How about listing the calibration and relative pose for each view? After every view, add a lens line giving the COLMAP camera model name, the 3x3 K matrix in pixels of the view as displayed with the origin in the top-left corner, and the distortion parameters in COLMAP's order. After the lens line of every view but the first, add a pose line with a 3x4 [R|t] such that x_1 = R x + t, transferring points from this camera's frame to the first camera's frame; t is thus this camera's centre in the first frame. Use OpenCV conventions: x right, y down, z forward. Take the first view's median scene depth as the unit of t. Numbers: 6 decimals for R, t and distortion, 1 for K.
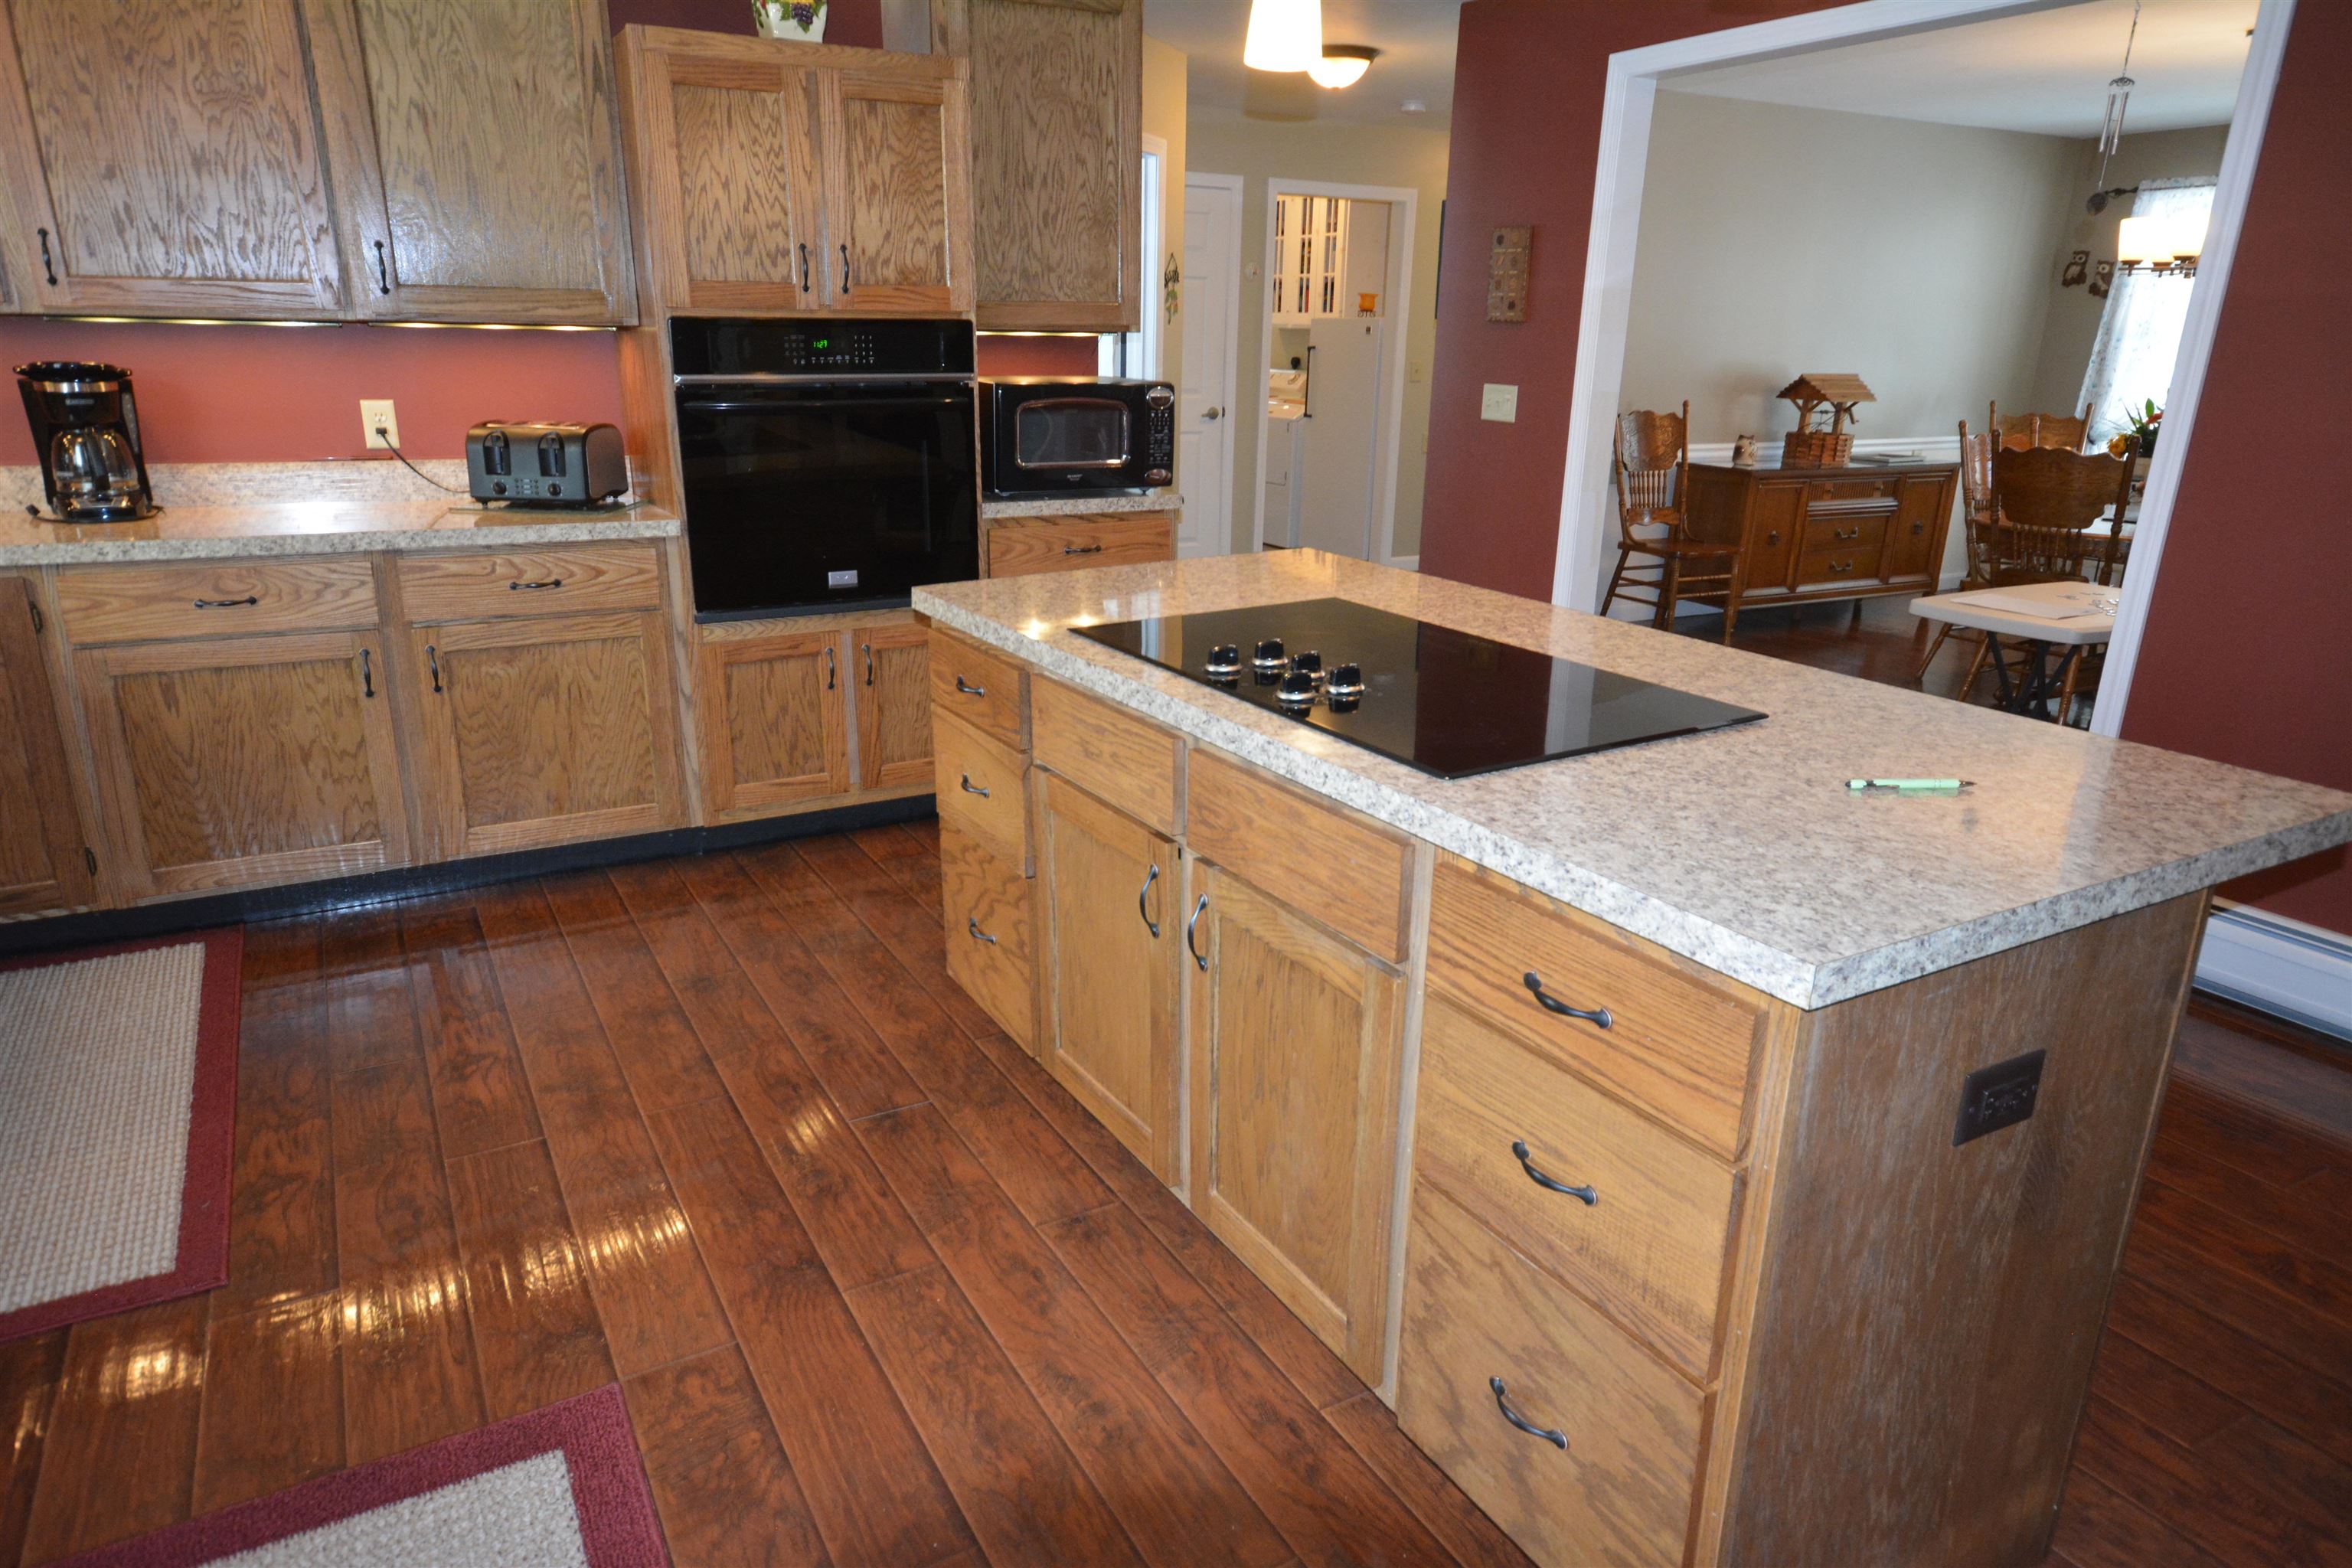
lens RADIAL K [[1463.4, 0, 1176.0], [0, 1463.4, 784.0], [0, 0, 1]] dist [0.025233, -0.000774]
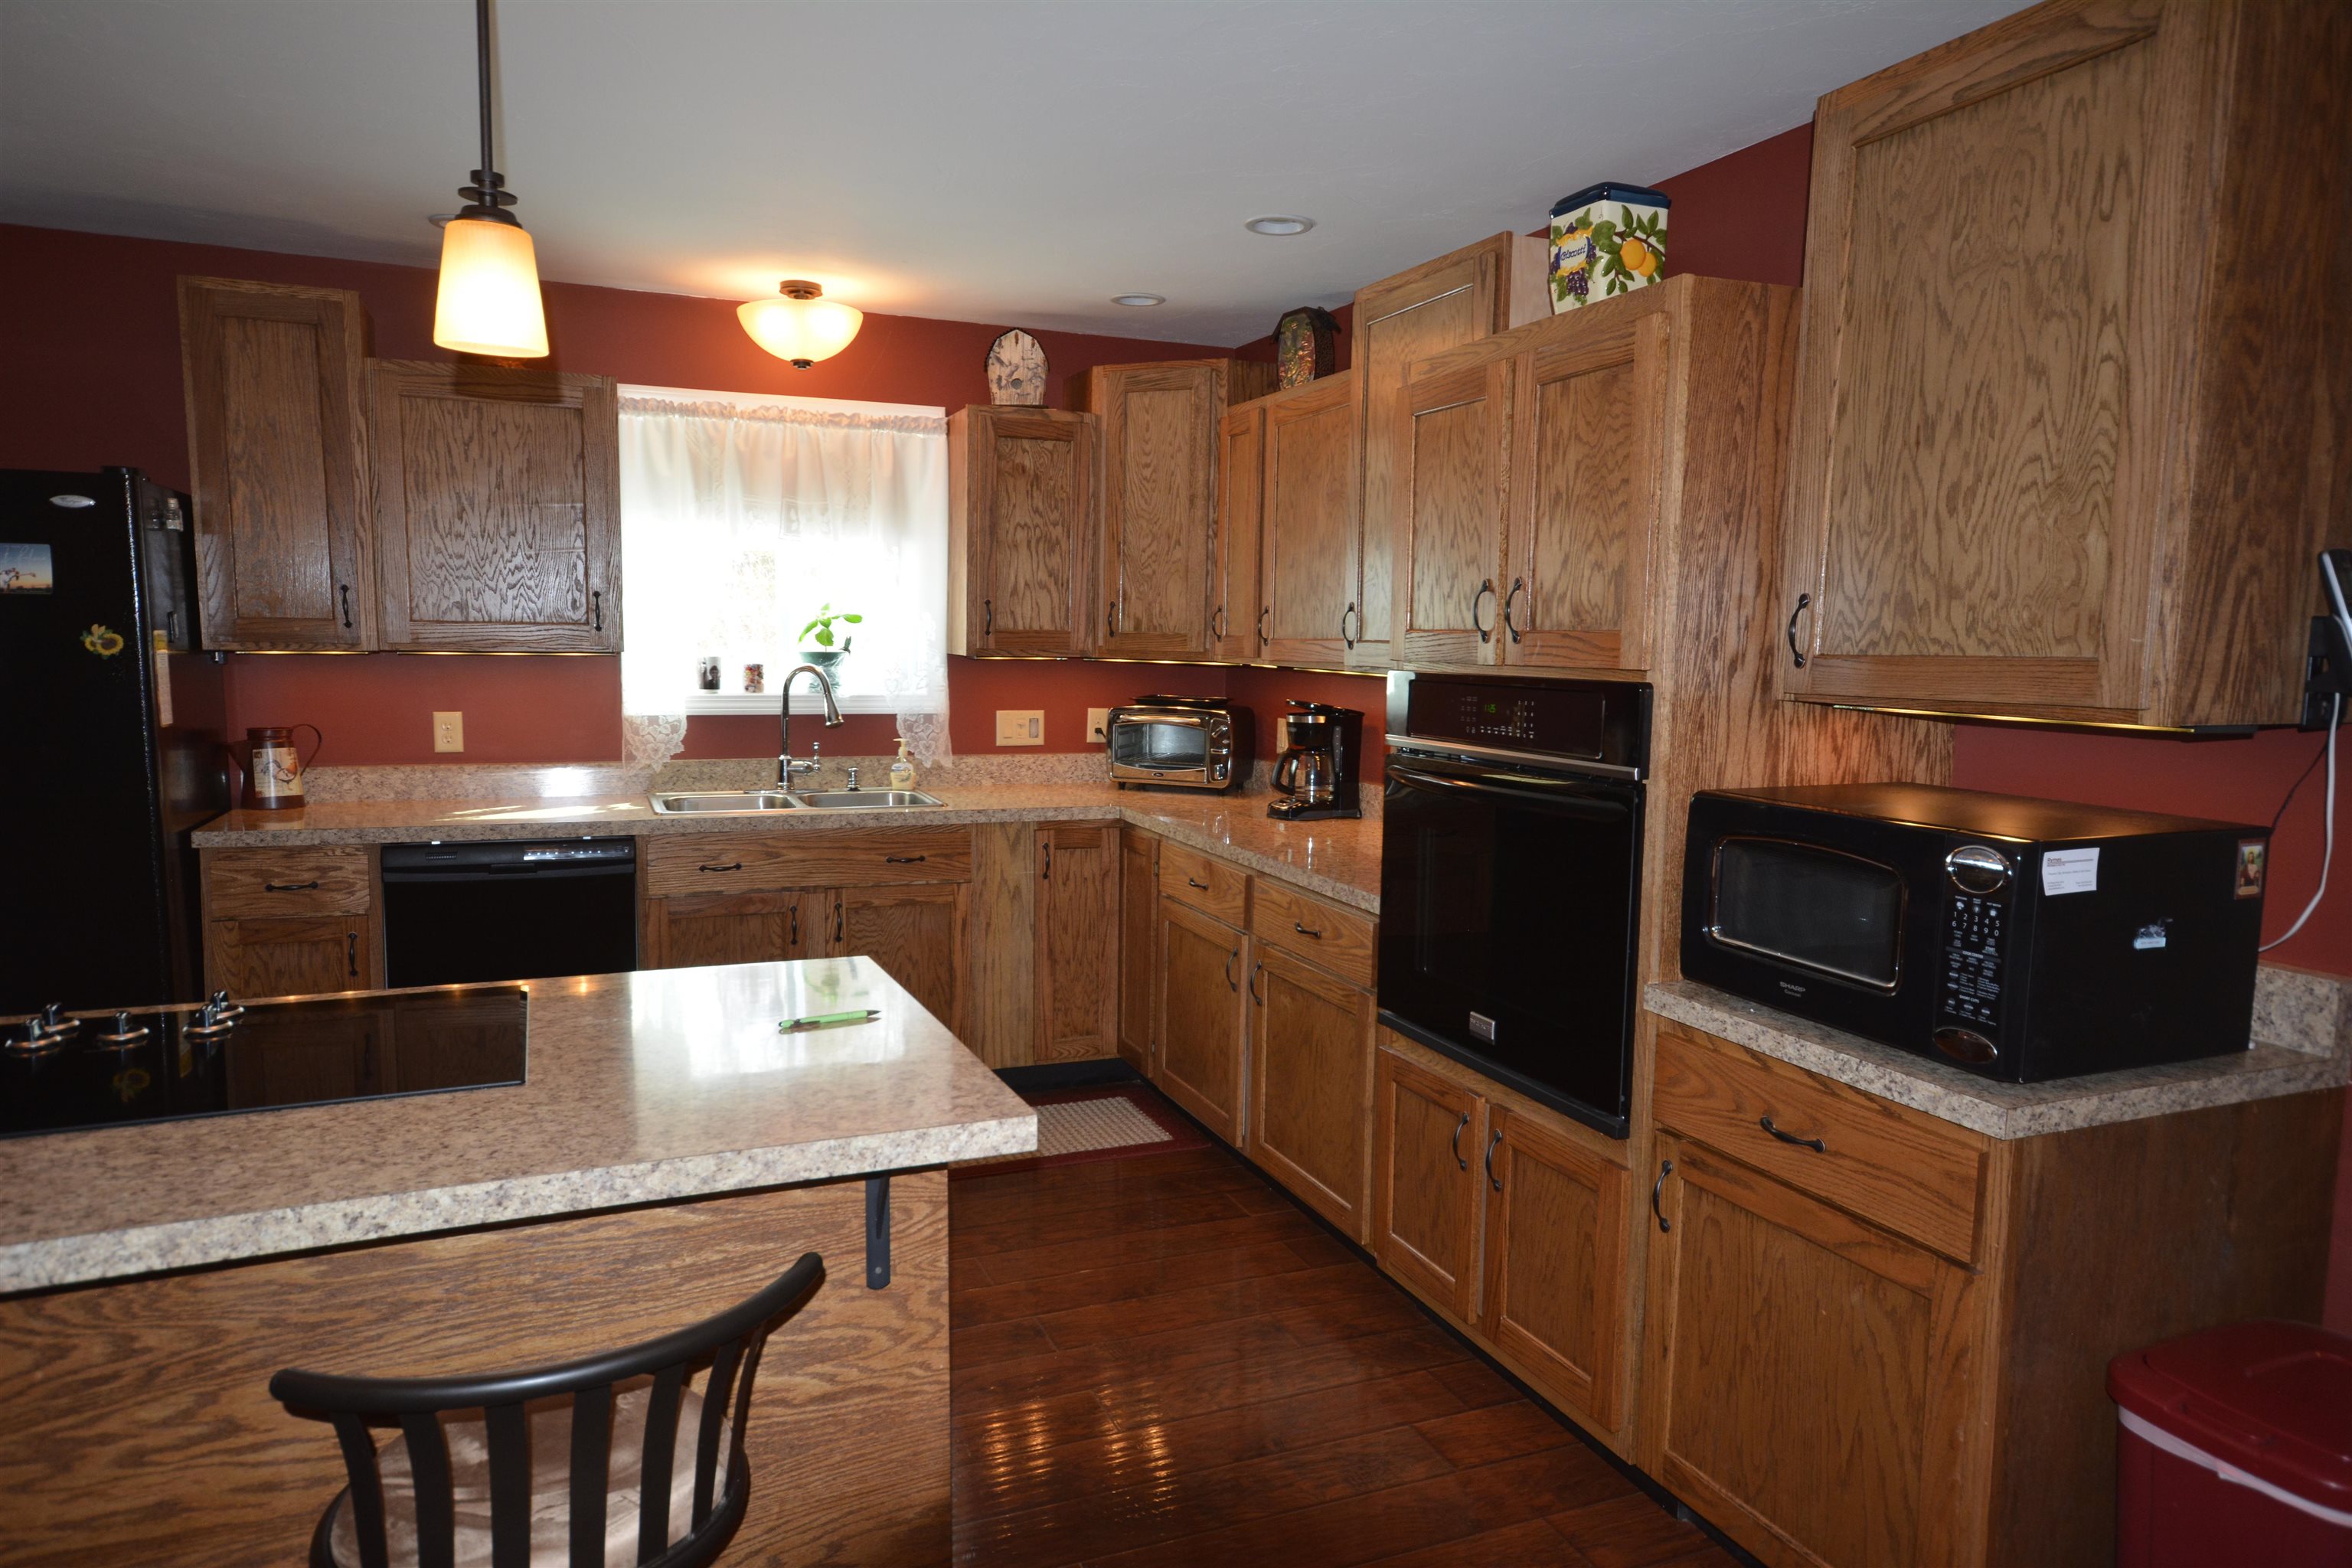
lens RADIAL K [[1463.4, 0, 1176.0], [0, 1463.4, 784.0], [0, 0, 1]] dist [0.025233, -0.000774]
pose [[-0.124907, 0.088344, -0.988227, 0.479194], [-0.317278, 0.940171, 0.124150, -0.291323], [0.940071, 0.329051, -0.089405, 0.887663]]
